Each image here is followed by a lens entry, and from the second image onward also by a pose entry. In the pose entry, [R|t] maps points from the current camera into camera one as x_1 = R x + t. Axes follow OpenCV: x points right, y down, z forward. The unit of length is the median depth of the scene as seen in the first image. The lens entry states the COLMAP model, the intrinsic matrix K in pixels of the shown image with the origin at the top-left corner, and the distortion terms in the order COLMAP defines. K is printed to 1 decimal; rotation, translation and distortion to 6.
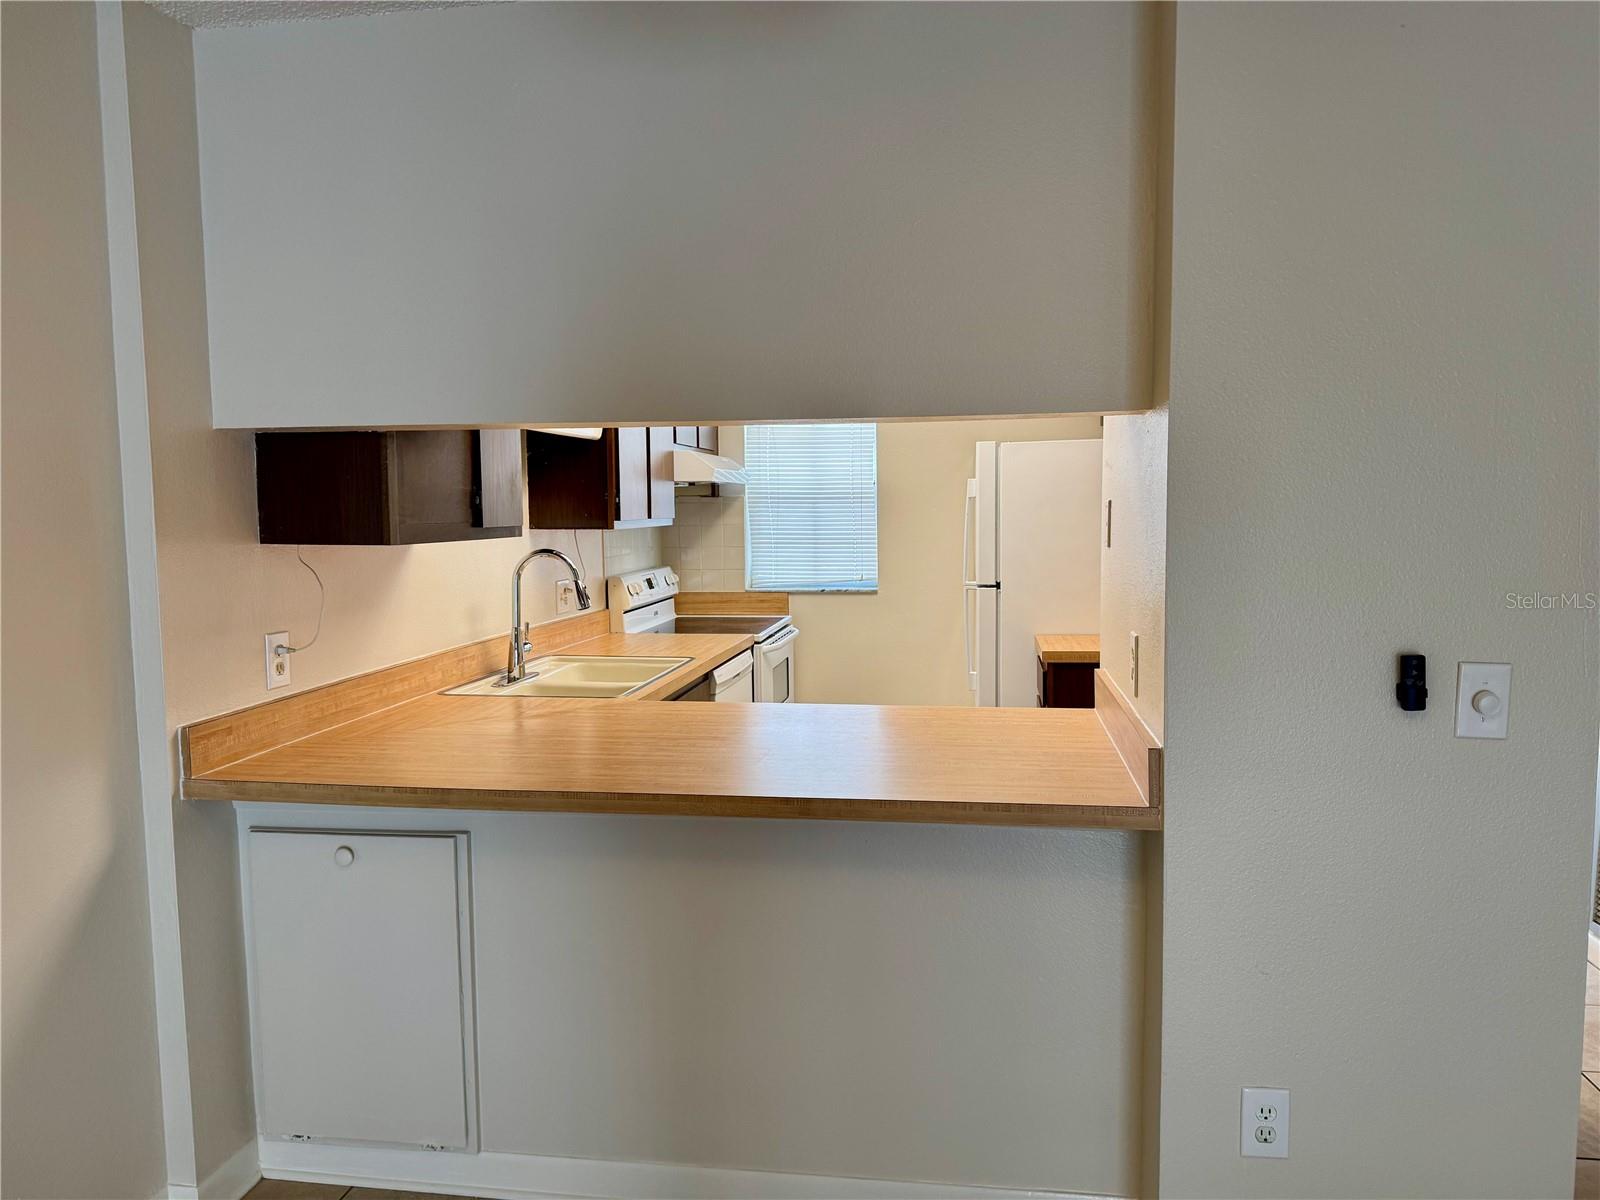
lens RADIAL K [[1113.8, 0, 799.0], [0, 1113.8, 606.3], [0, 0, 1]] dist [0.161237, -0.001107]
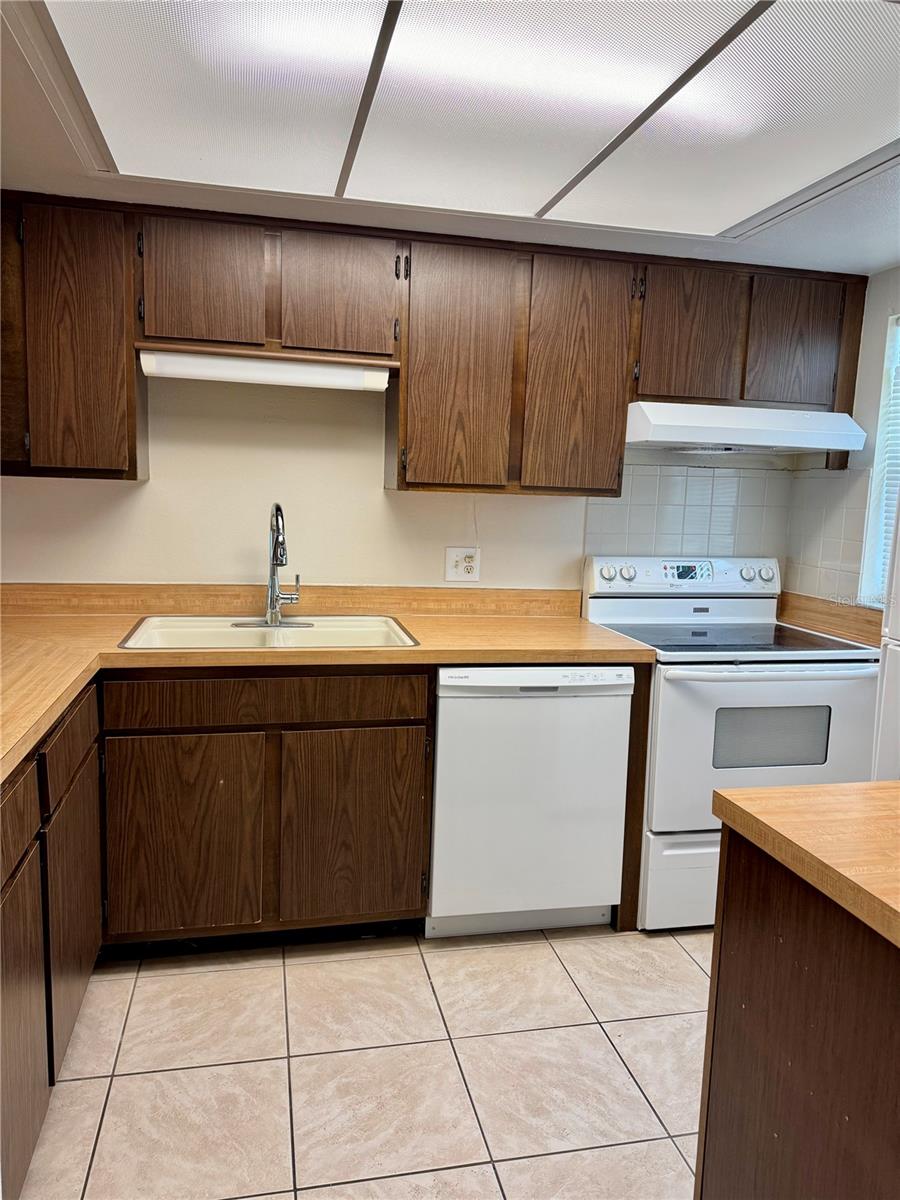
lens RADIAL K [[835.3, 0, 444.0], [0, 835.3, 598.3], [0, 0, 1]] dist [0.161237, -0.001107]
pose [[0.355199, 0.153873, -0.922039, 0.364847], [-0.122495, 0.985516, 0.117277, -0.049835], [0.926730, 0.071288, 0.368903, 0.561841]]
